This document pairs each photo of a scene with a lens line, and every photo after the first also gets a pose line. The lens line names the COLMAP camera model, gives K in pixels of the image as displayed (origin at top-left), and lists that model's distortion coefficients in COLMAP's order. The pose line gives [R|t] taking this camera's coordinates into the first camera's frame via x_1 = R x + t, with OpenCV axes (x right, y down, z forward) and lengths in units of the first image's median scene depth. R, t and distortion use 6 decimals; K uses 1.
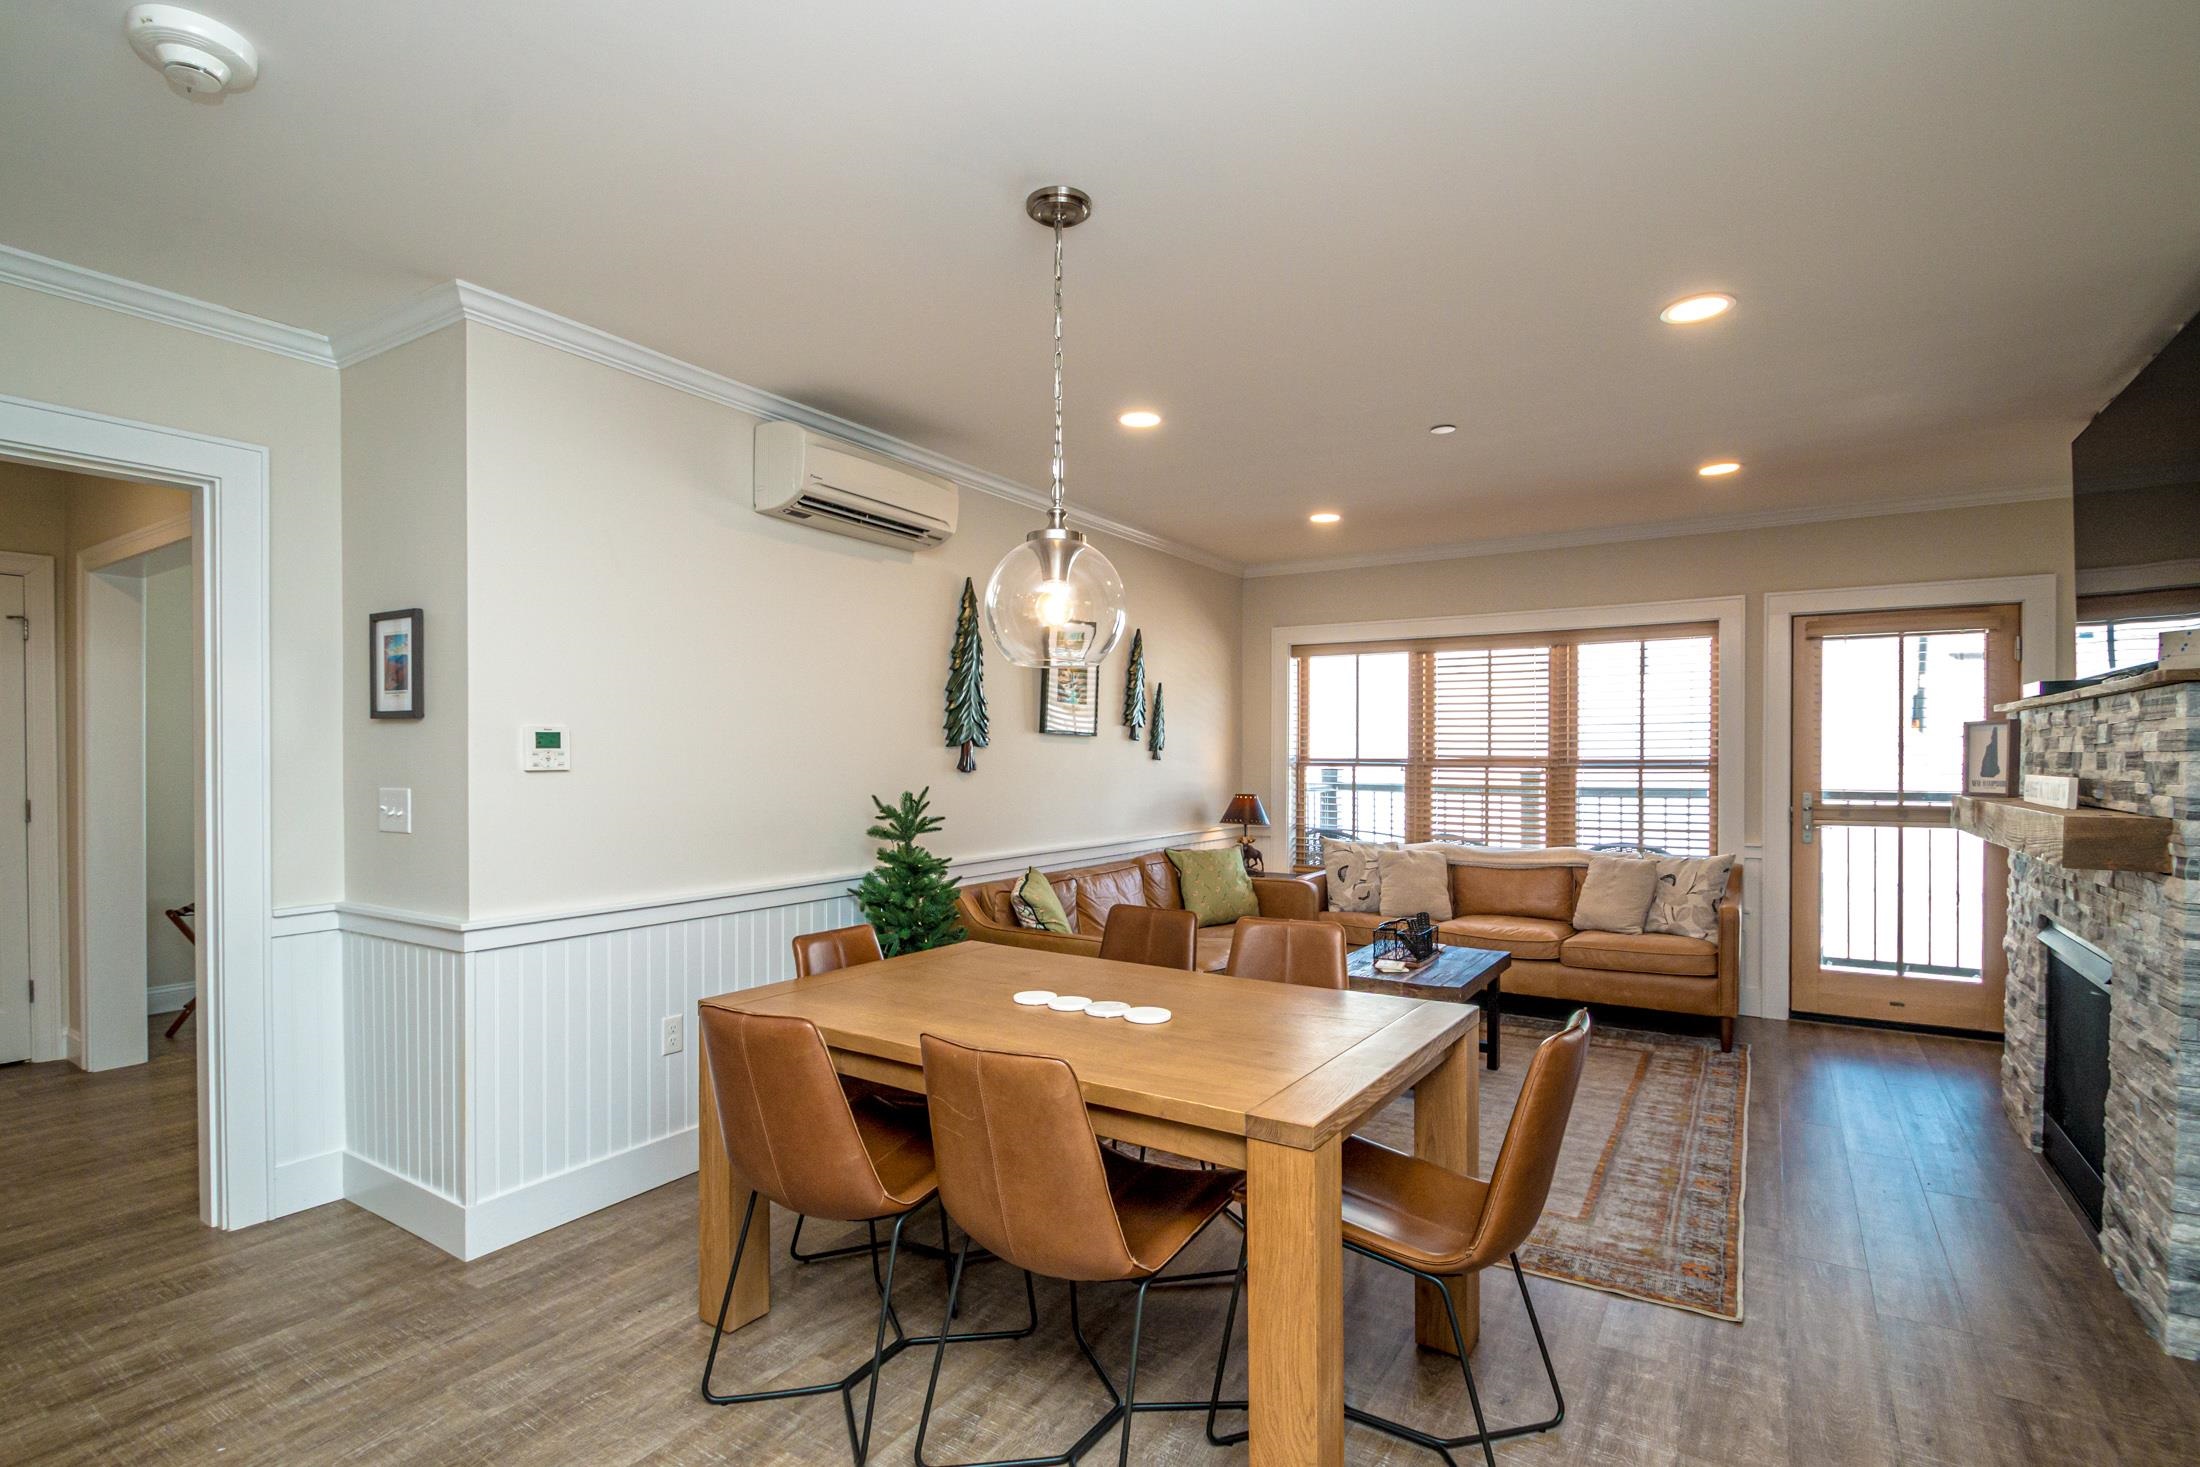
lens RADIAL K [[1039.6, 0, 1097.3], [0, 1039.6, 761.0], [0, 0, 1]] dist [0.001729, -0.009460]
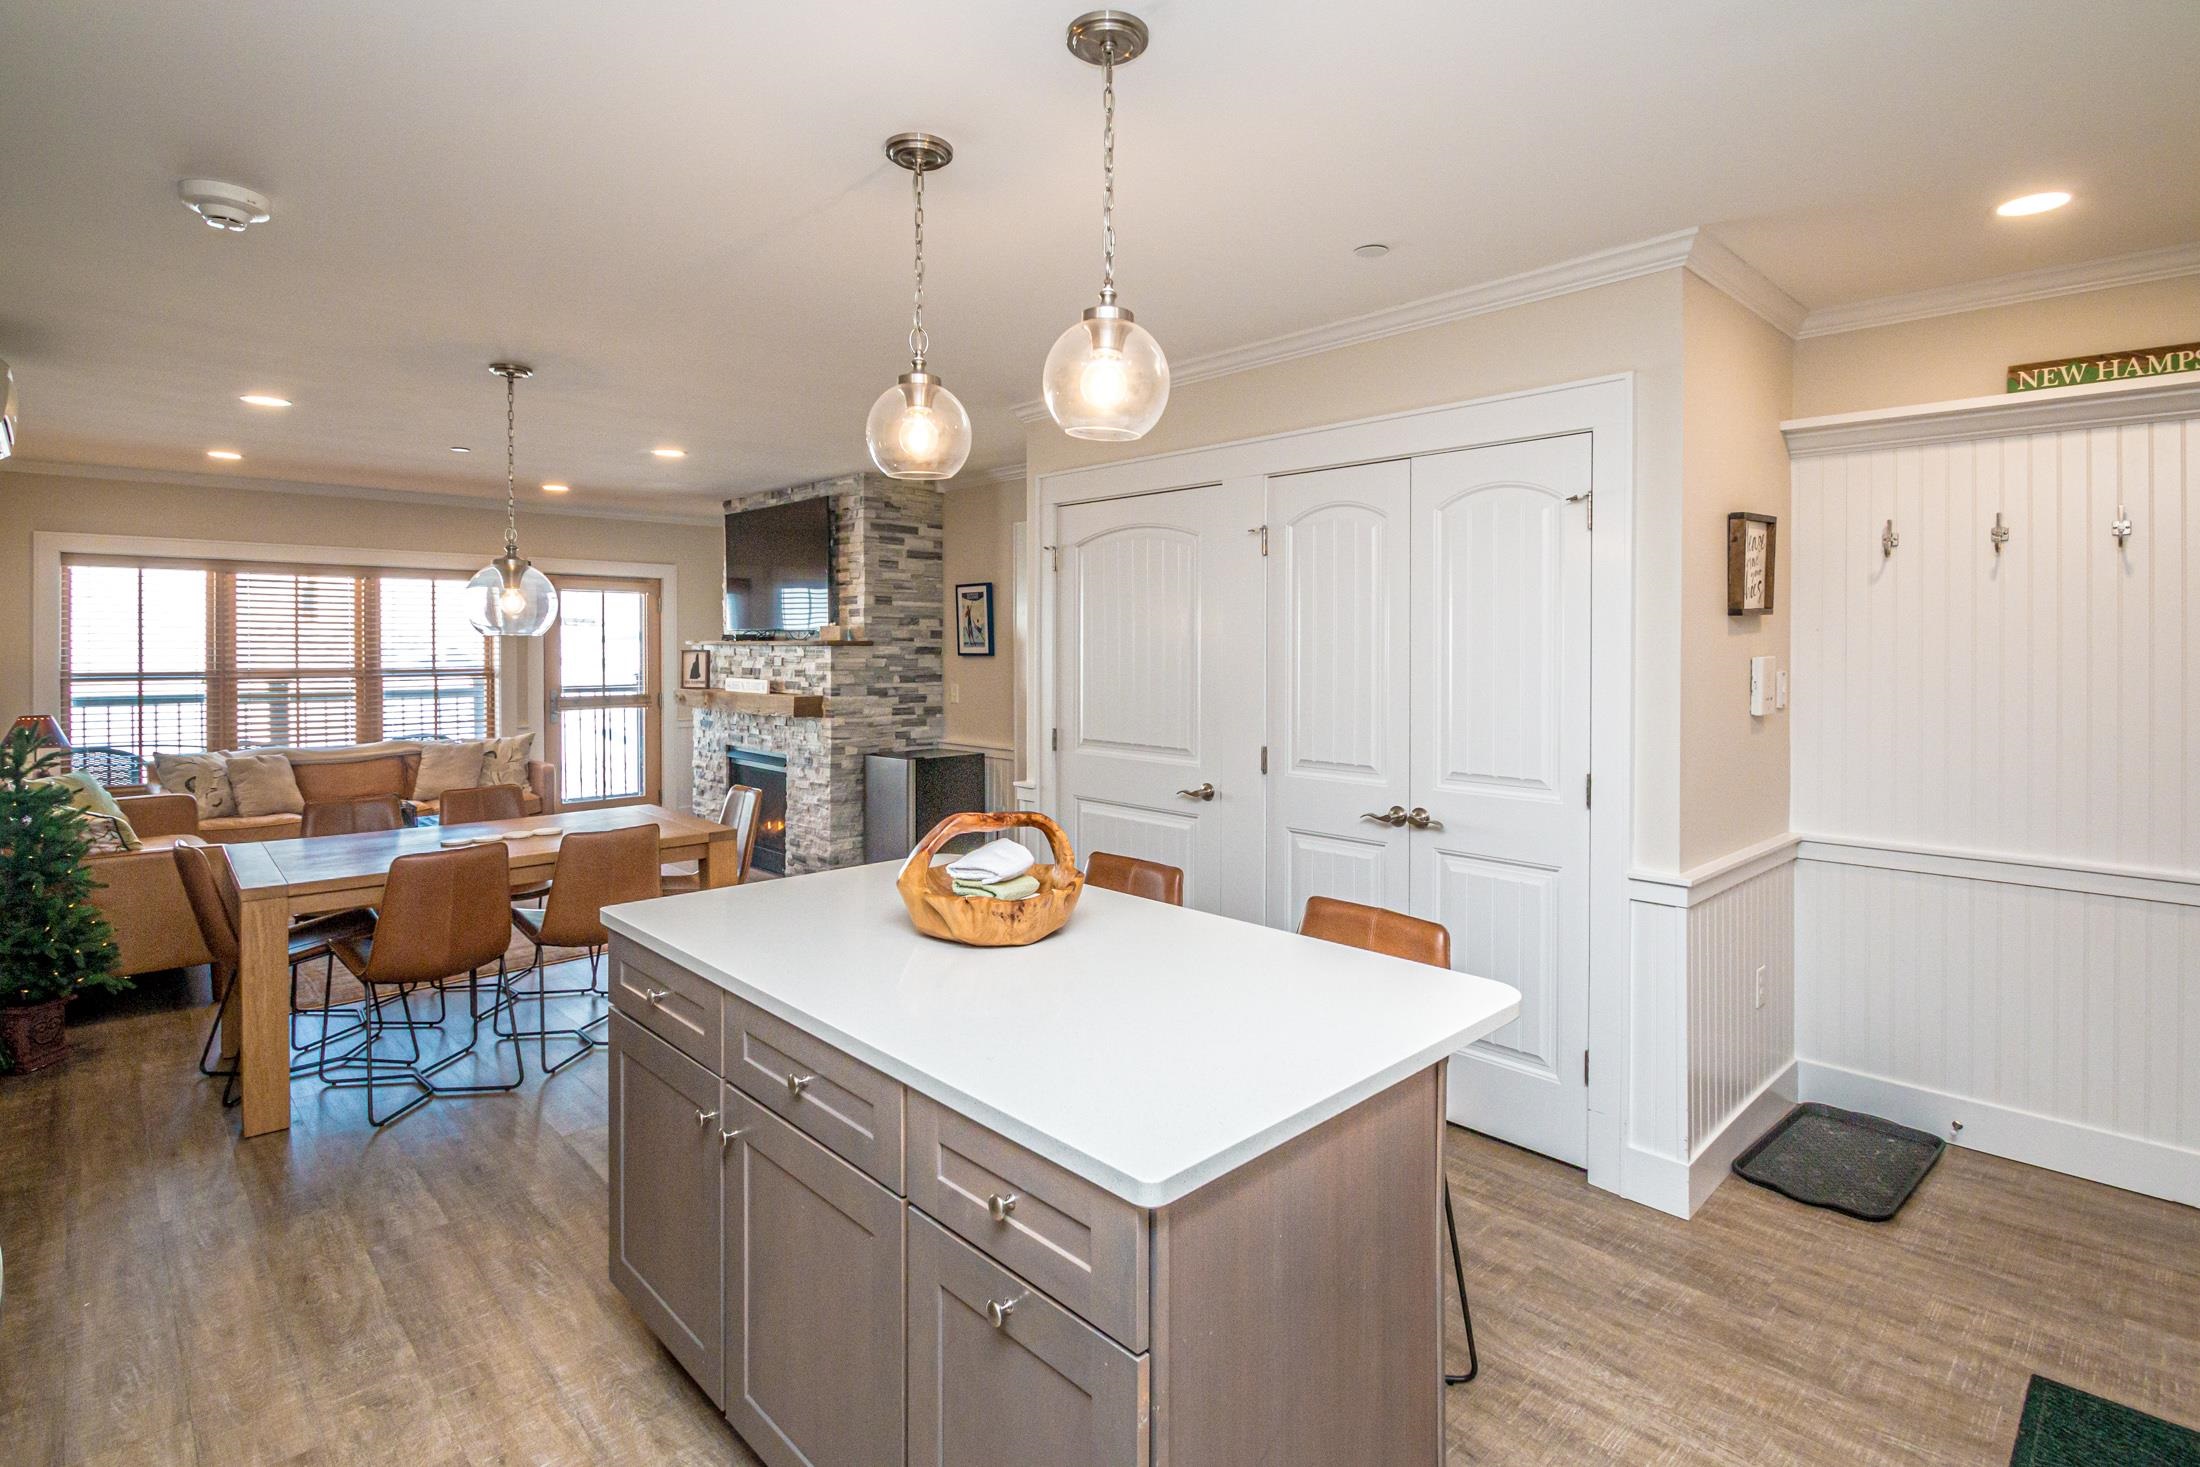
lens RADIAL K [[1039.6, 0, 1090.5], [0, 1039.6, 654.9], [0, 0, 1]] dist [0.001729, -0.009460]
pose [[0.235591, -0.005737, 0.971835, -0.647555], [0.003056, 0.999982, 0.005163, -0.027965], [-0.971848, 0.001754, 0.235604, -0.142546]]
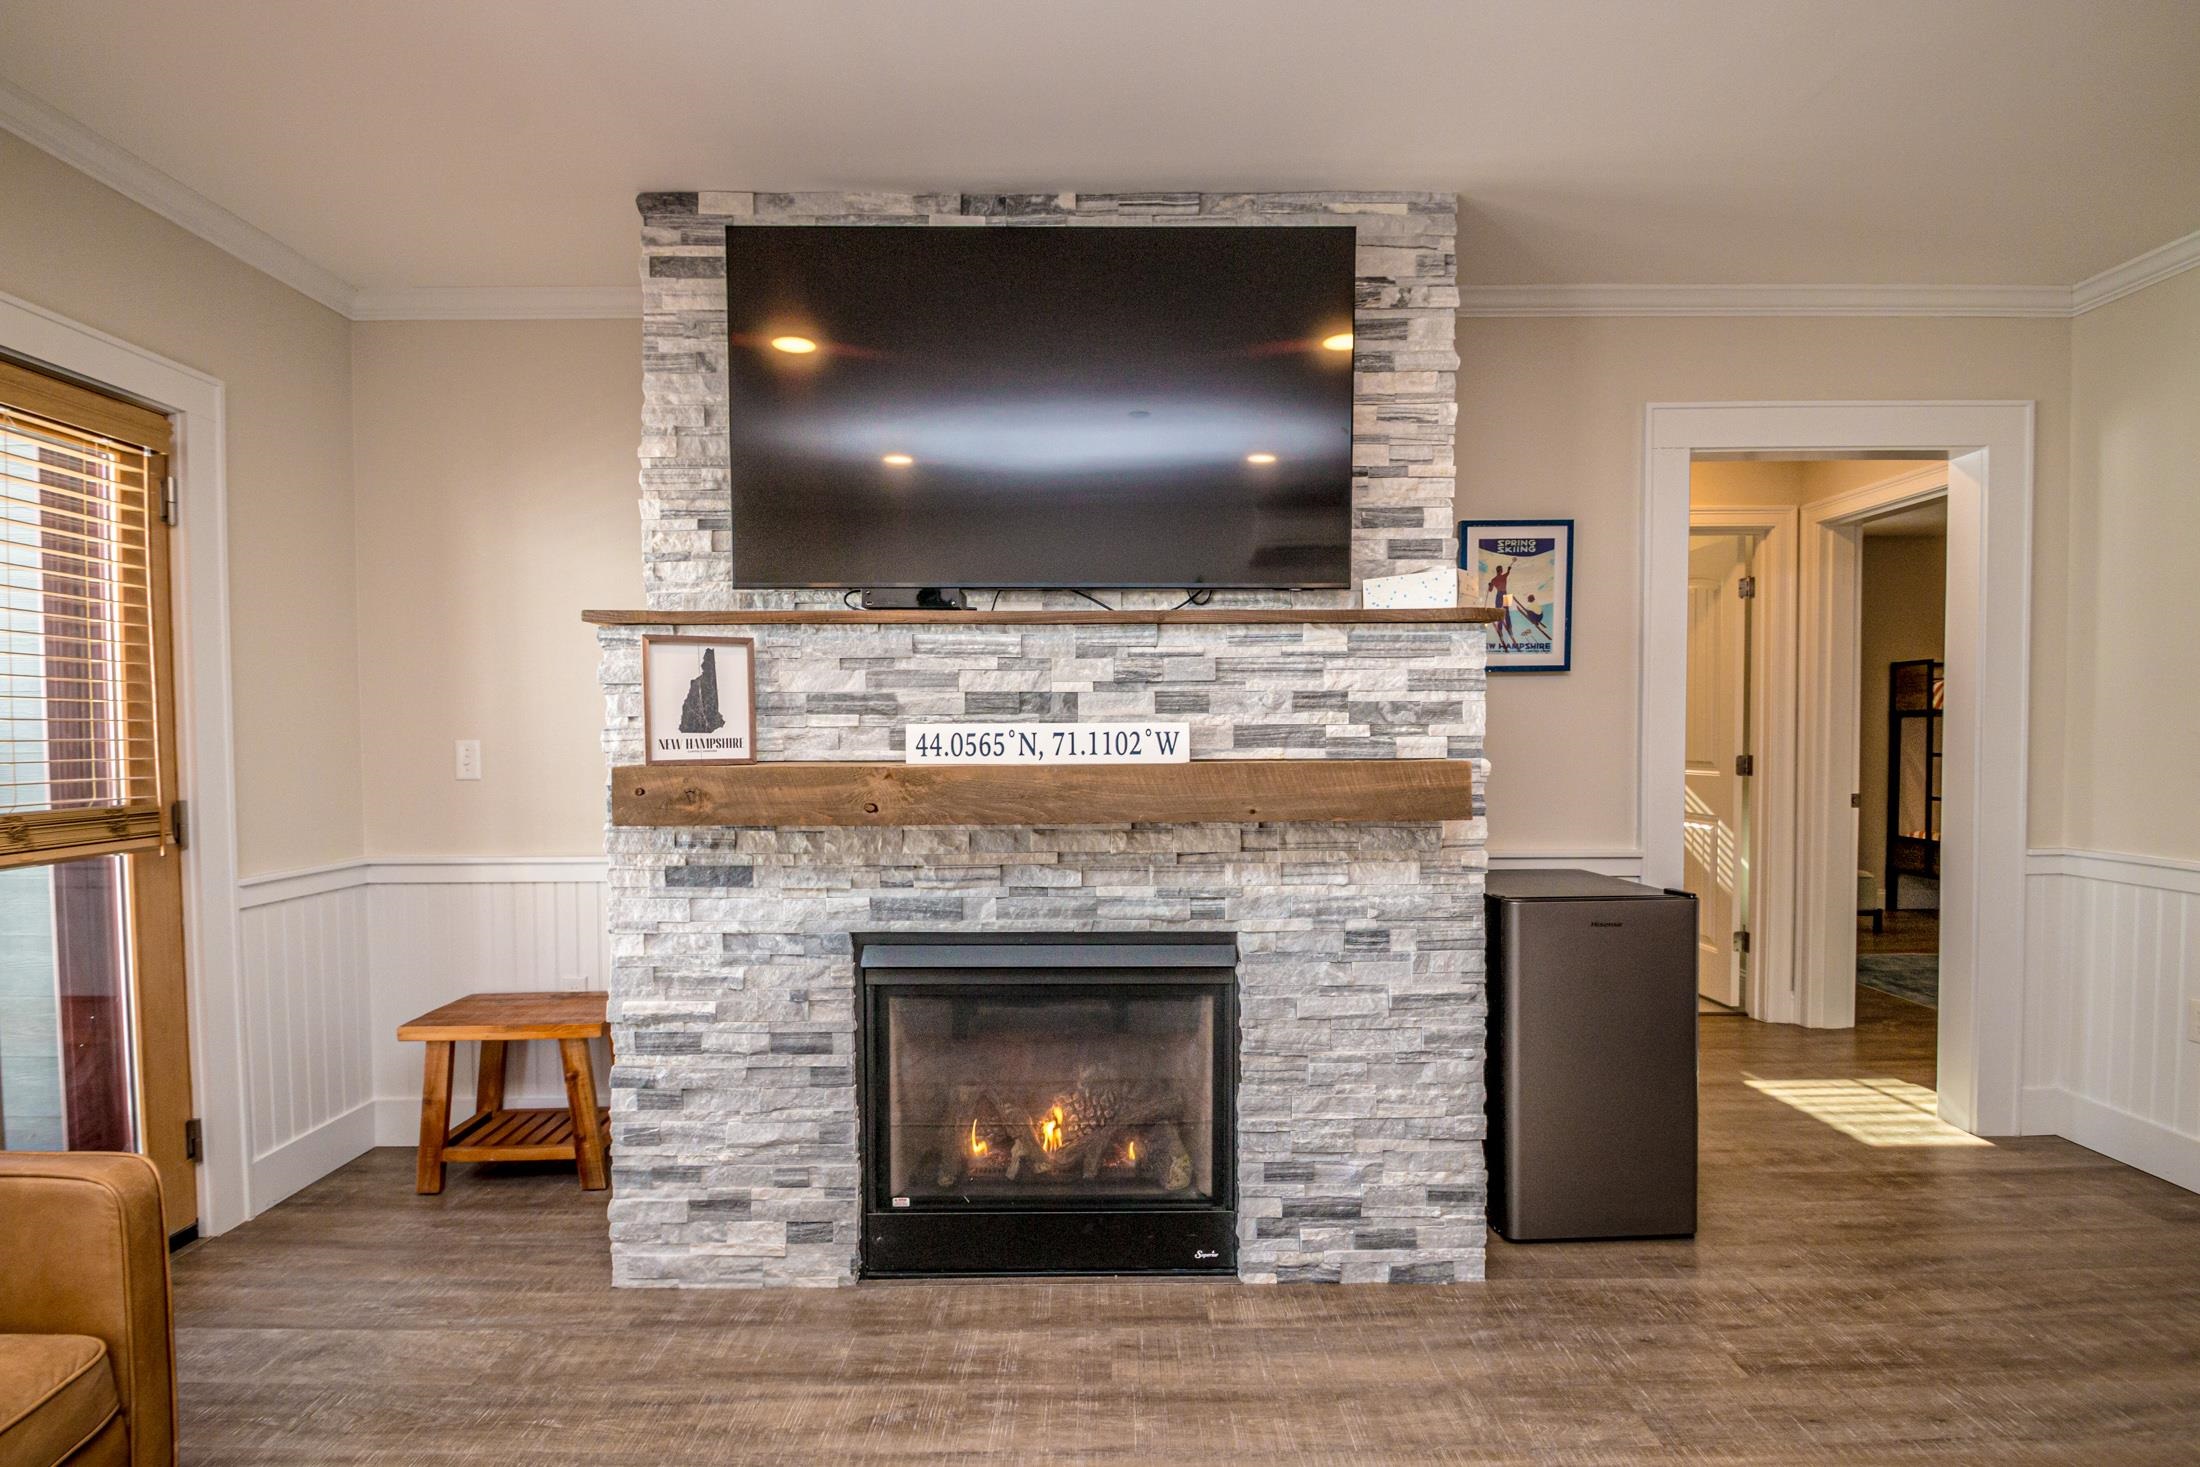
lens RADIAL K [[1039.6, 0, 1097.8], [0, 1039.6, 763.1], [0, 0, 1]] dist [0.001729, -0.009460]
pose [[-0.550176, -0.027116, 0.834608, 0.178870], [0.006356, 0.999308, 0.036657, 0.009676], [-0.835025, 0.025473, -0.549623, 0.837633]]
